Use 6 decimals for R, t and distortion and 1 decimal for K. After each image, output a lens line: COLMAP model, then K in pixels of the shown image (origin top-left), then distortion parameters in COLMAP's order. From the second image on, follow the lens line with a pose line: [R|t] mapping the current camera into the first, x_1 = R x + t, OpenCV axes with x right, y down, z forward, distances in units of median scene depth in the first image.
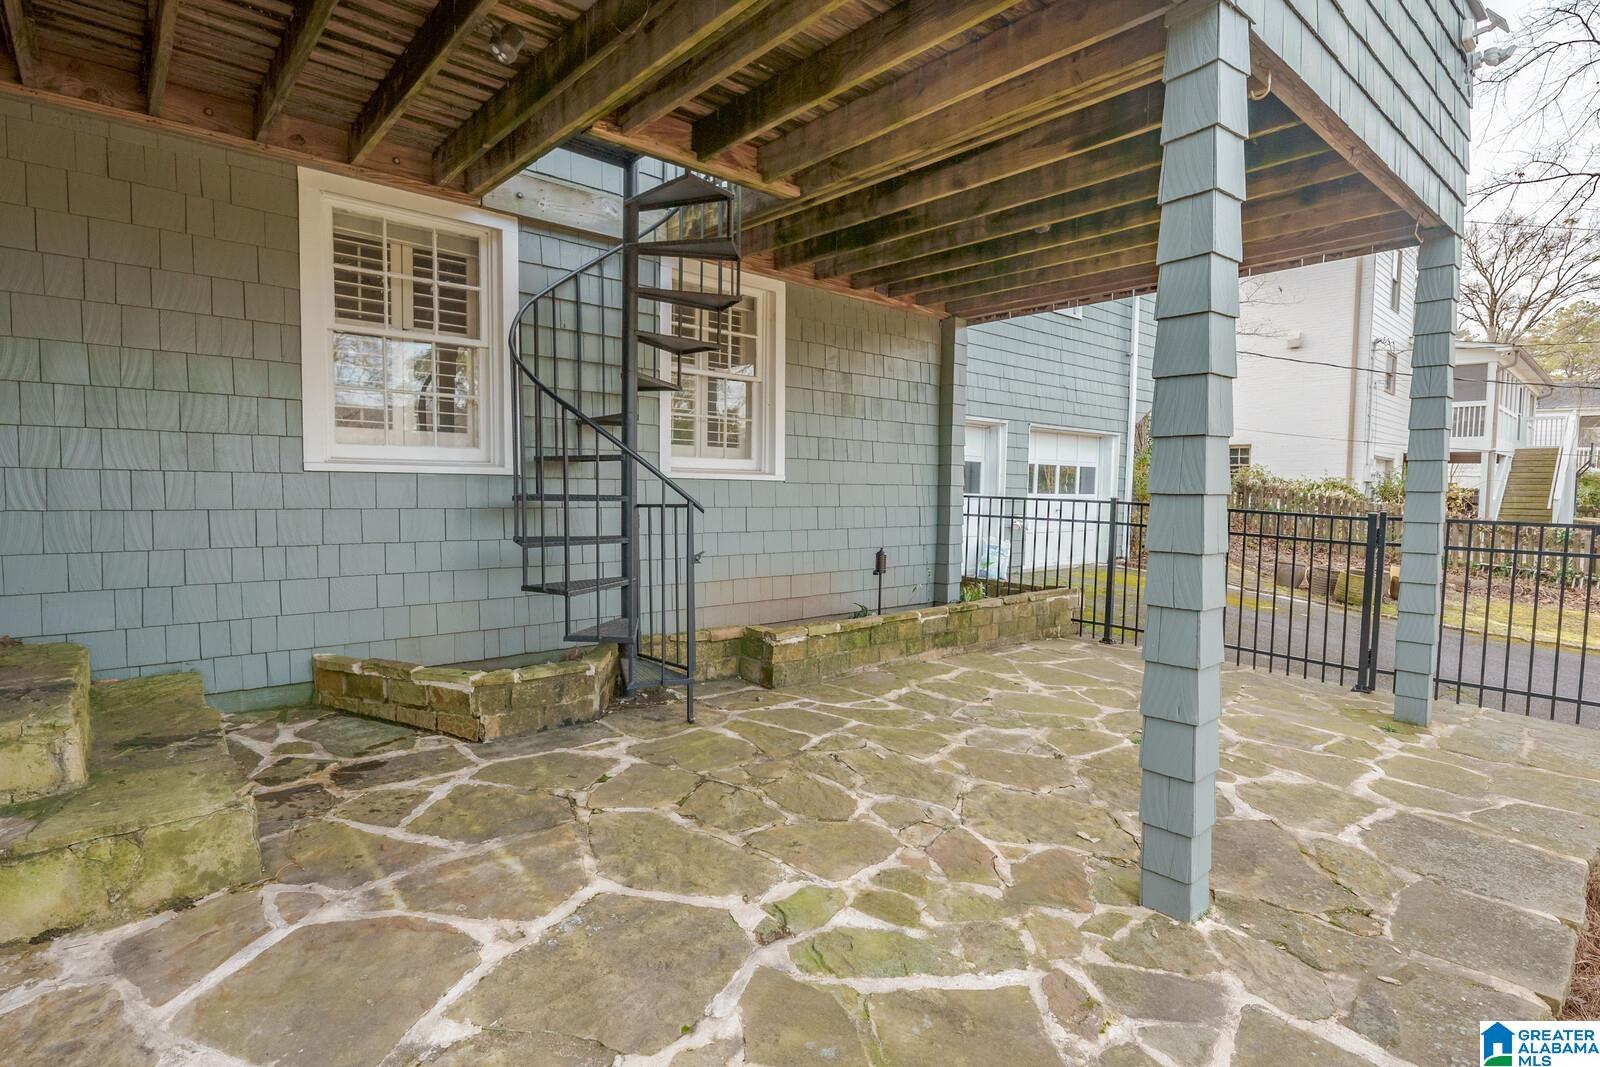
lens RADIAL K [[795.6, 0, 791.8], [0, 795.6, 532.1], [0, 0, 1]] dist [0.006516, -0.000328]
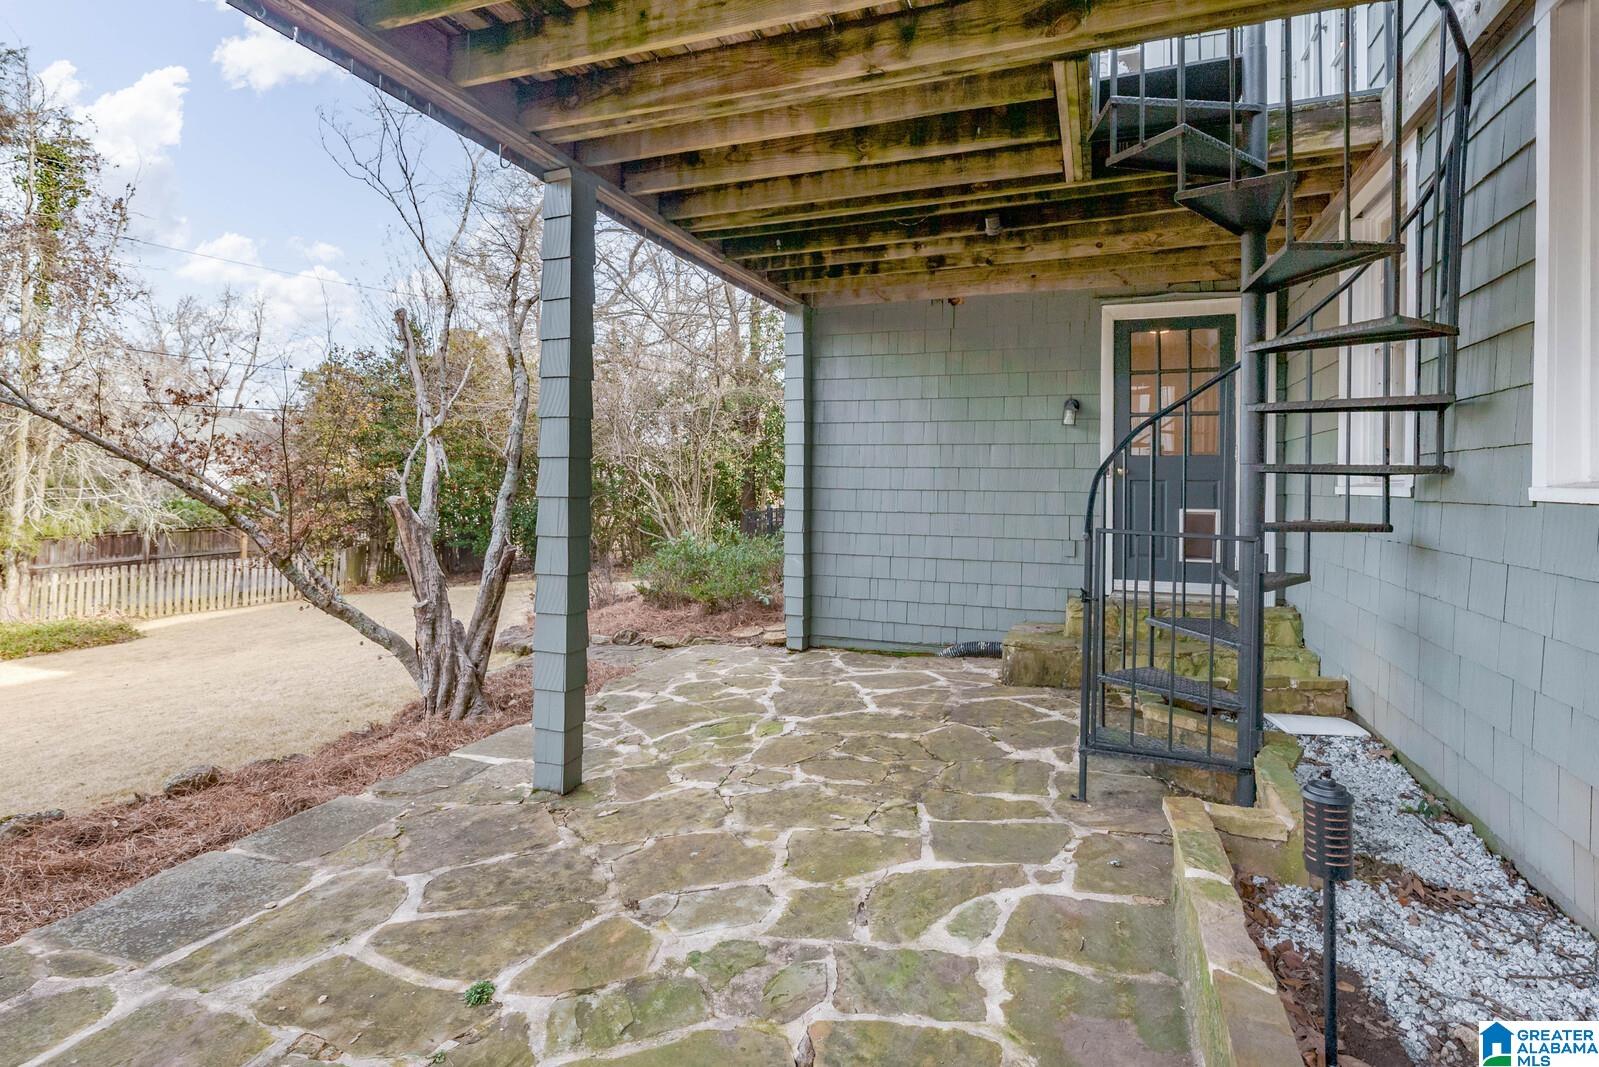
lens RADIAL K [[795.1, 0, 801.8], [0, 795.1, 480.0], [0, 0, 1]] dist [0.006516, -0.000328]
pose [[-0.868671, -0.027153, -0.494645, 0.512313], [-0.053376, 0.997814, 0.038962, -0.097914], [0.492506, 0.060248, -0.868221, 1.512390]]
